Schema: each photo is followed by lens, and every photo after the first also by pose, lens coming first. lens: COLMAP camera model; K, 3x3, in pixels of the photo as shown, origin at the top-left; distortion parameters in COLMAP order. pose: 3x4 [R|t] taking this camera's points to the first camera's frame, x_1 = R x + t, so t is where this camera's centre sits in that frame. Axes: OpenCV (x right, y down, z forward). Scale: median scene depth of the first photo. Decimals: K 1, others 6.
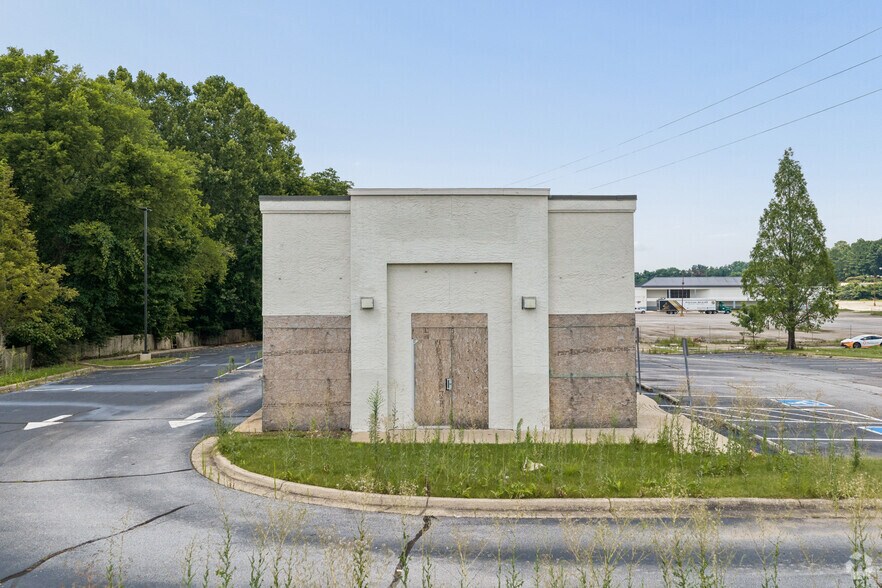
lens RADIAL K [[738.7, 0, 441.0], [0, 738.7, 294.0], [0, 0, 1]] dist [0.011087, -0.005865]
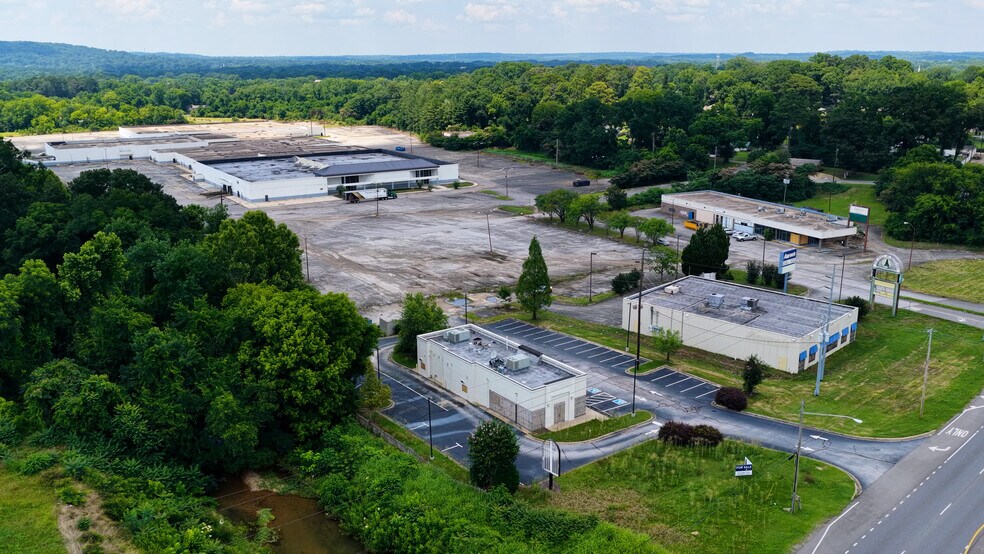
lens RADIAL K [[831.9, 0, 500.4], [0, 831.9, 281.0], [0, 0, 1]] dist [-0.006065, 0.019168]
pose [[0.814284, -0.140460, 0.563216, -3.483000], [-0.001358, 0.969818, 0.243825, -2.215236], [-0.580465, -0.199308, 0.789517, -3.179526]]
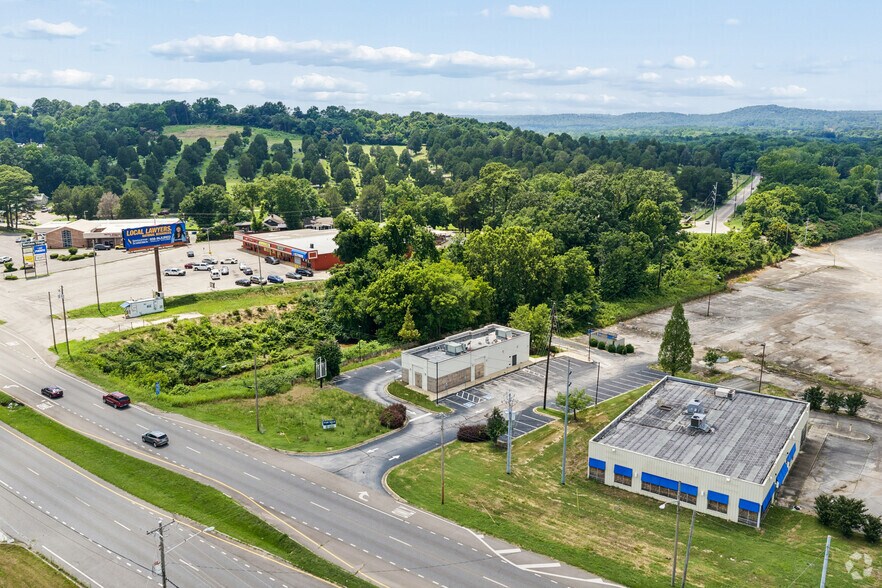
lens RADIAL K [[730.2, 0, 441.0], [0, 730.2, 294.0], [0, 0, 1]] dist [0.009203, -0.006336]
pose [[0.696319, 0.171555, -0.696928, 5.052298], [-0.010703, 0.973388, 0.228915, -2.378654], [0.717652, -0.151939, 0.679625, -3.619237]]
